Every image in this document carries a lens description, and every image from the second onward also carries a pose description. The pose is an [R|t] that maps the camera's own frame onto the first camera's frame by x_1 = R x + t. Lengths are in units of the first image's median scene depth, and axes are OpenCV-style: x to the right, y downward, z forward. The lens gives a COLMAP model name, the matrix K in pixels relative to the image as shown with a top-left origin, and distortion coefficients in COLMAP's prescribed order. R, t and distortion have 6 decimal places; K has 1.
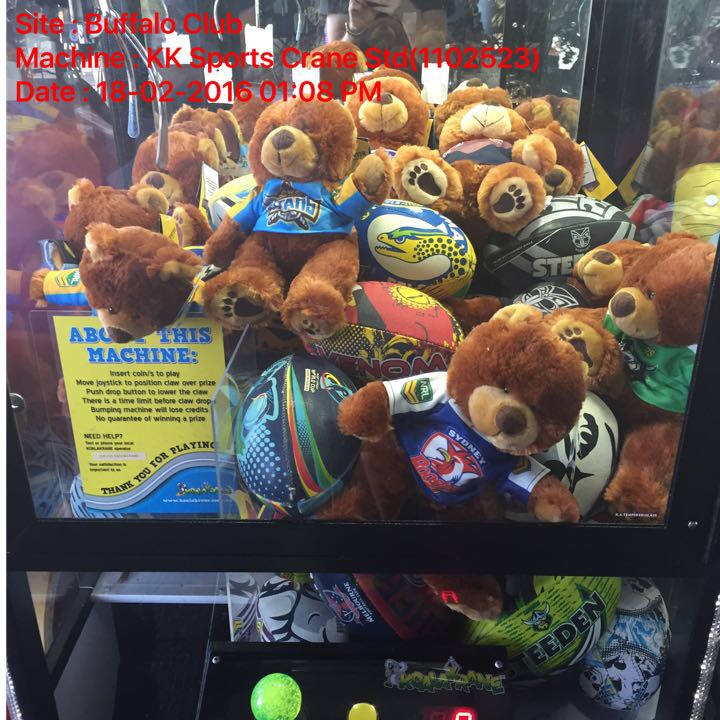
lens RADIAL K [[729.1, 0, 340.5], [0, 729.1, 350.0], [0, 0, 1]] dist [0.034699, 0.000000]
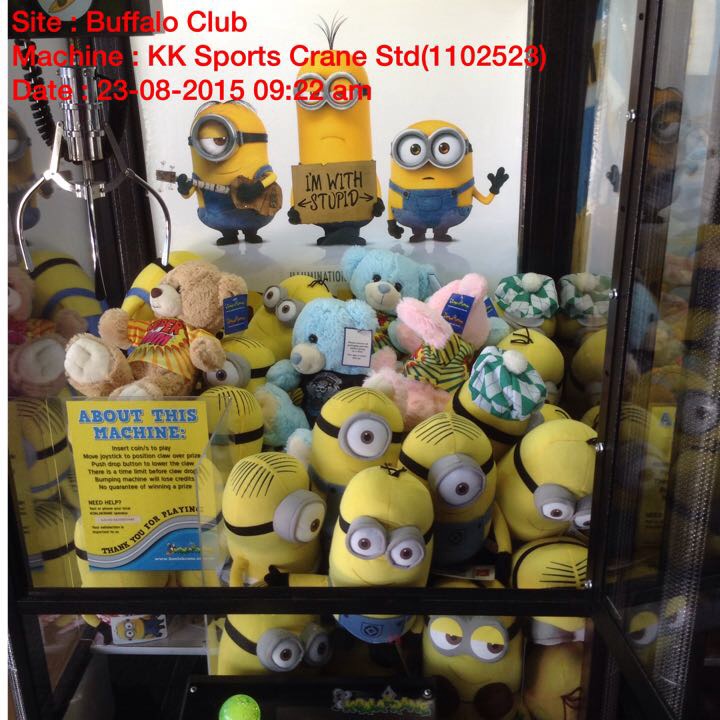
lens RADIAL K [[763.3, 0, 334.9], [0, 763.3, 344.7], [0, 0, 1]] dist [0.037271, 0.000000]
pose [[0.999714, -0.007458, -0.022726, 0.074780], [0.005305, 0.995615, -0.093398, -0.017056], [0.023323, 0.093251, 0.995369, -0.240300]]
